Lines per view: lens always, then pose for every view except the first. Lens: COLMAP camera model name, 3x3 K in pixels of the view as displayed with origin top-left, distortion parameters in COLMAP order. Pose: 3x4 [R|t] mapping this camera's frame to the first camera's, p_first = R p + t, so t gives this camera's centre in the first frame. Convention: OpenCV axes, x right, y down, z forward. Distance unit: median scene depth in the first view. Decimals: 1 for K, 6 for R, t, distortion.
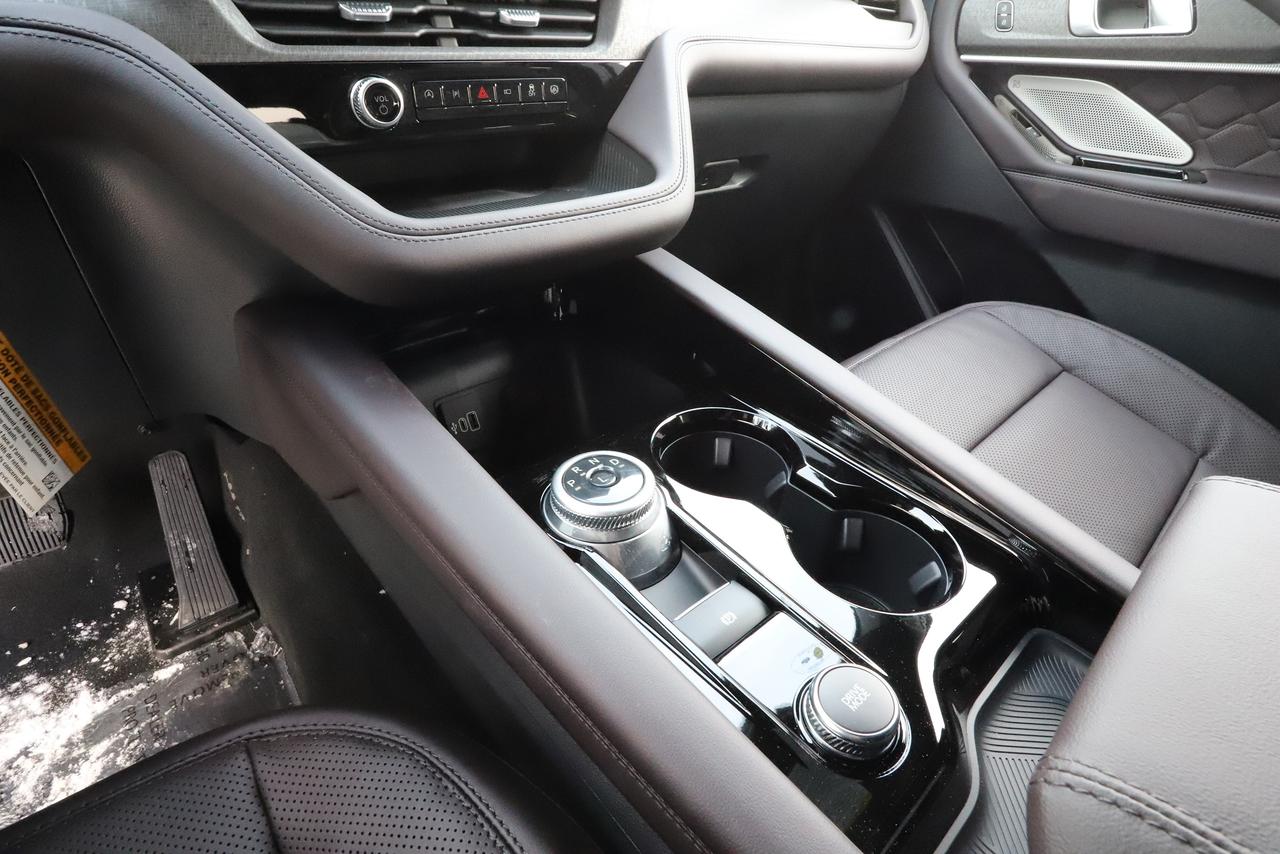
lens RADIAL K [[617.9, 0, 647.2], [0, 617.9, 421.2], [0, 0, 1]] dist [-0.075391, 0.022683]
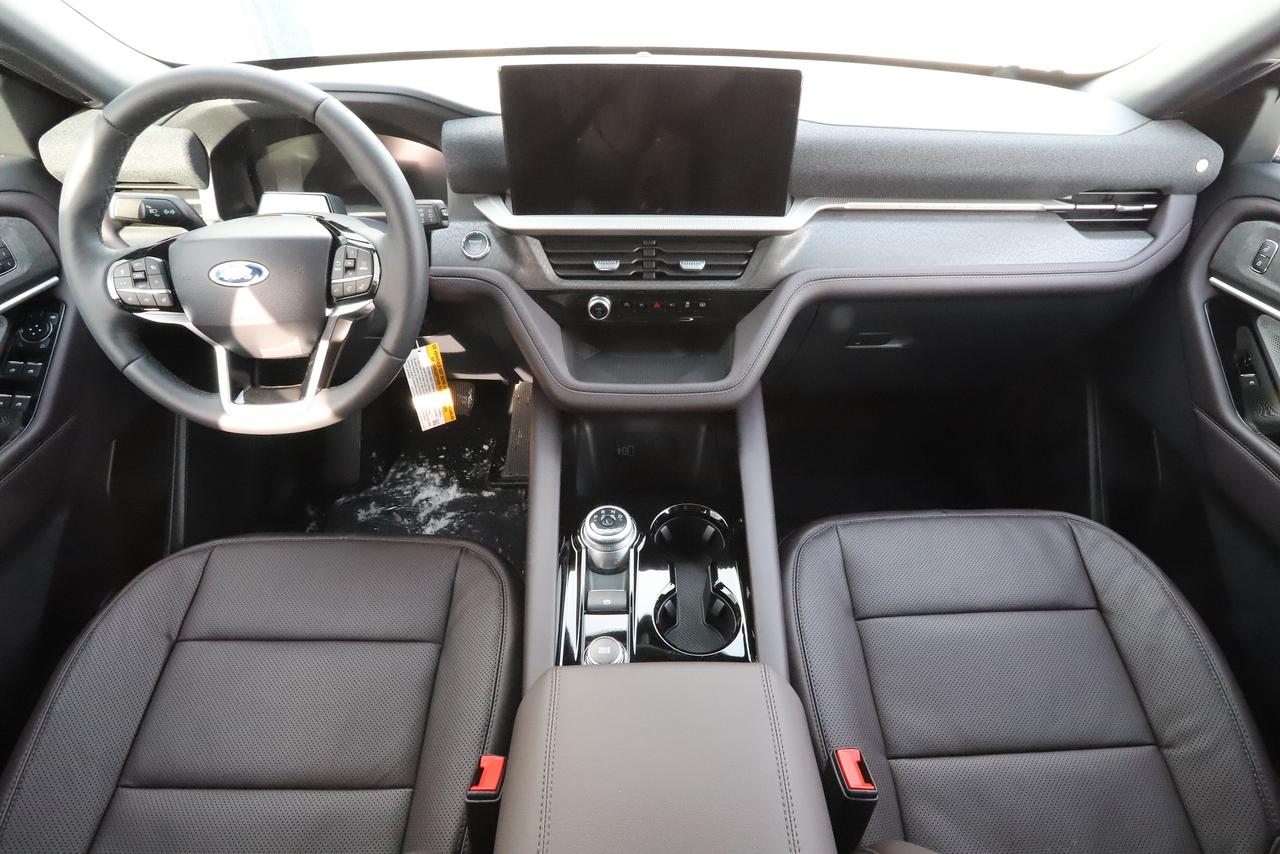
lens RADIAL K [[617.9, 0, 647.2], [0, 617.9, 421.2], [0, 0, 1]] dist [-0.075391, 0.022683]
pose [[0.766738, 0.386625, -0.512478, 0.523242], [-0.332952, 0.922036, 0.197464, -0.365880], [0.548868, 0.019228, 0.835688, -0.390398]]
